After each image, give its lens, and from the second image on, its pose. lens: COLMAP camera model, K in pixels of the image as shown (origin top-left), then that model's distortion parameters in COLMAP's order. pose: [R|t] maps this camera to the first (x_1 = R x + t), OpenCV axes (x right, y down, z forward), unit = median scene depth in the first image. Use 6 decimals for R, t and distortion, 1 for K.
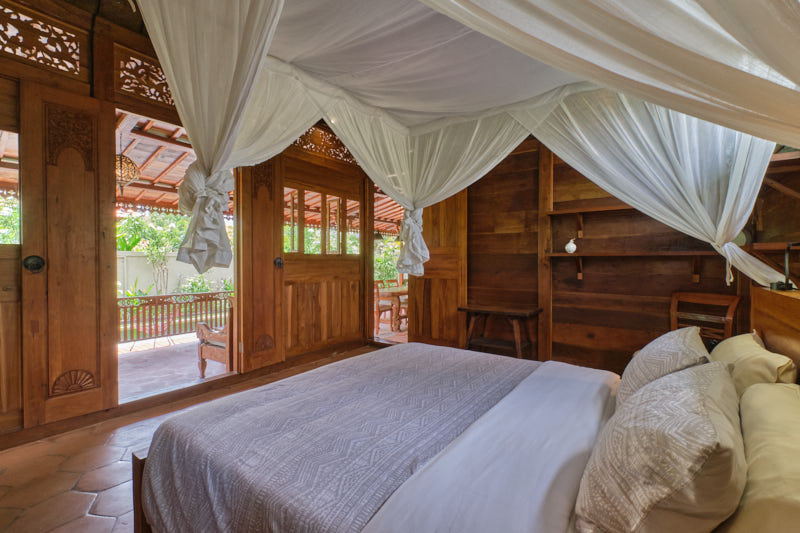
lens RADIAL K [[357.9, 0, 400.0], [0, 357.9, 266.5], [0, 0, 1]] dist [-0.001218, -0.000529]
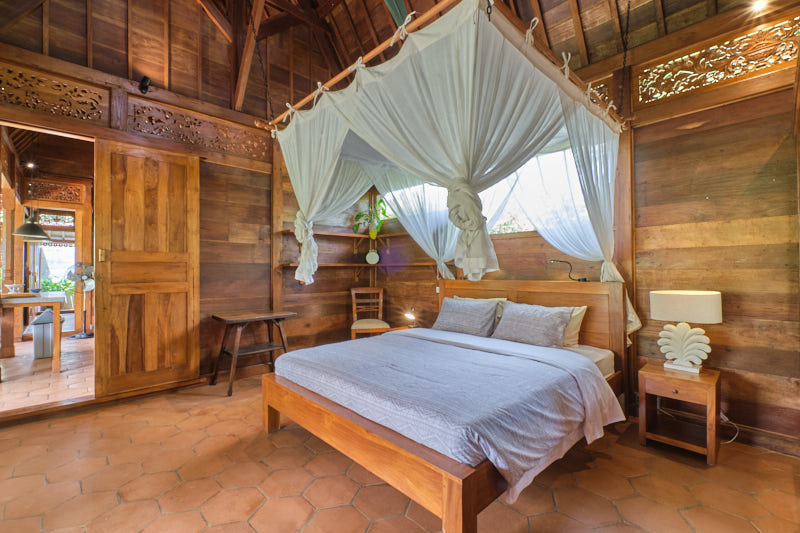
lens RADIAL K [[357.9, 0, 400.0], [0, 357.9, 266.5], [0, 0, 1]] dist [-0.001218, -0.000529]
pose [[0.150614, 0.003008, 0.988588, -0.592092], [0.023392, 0.999705, -0.006606, -0.006945], [-0.988316, 0.024120, 0.150499, 0.355824]]
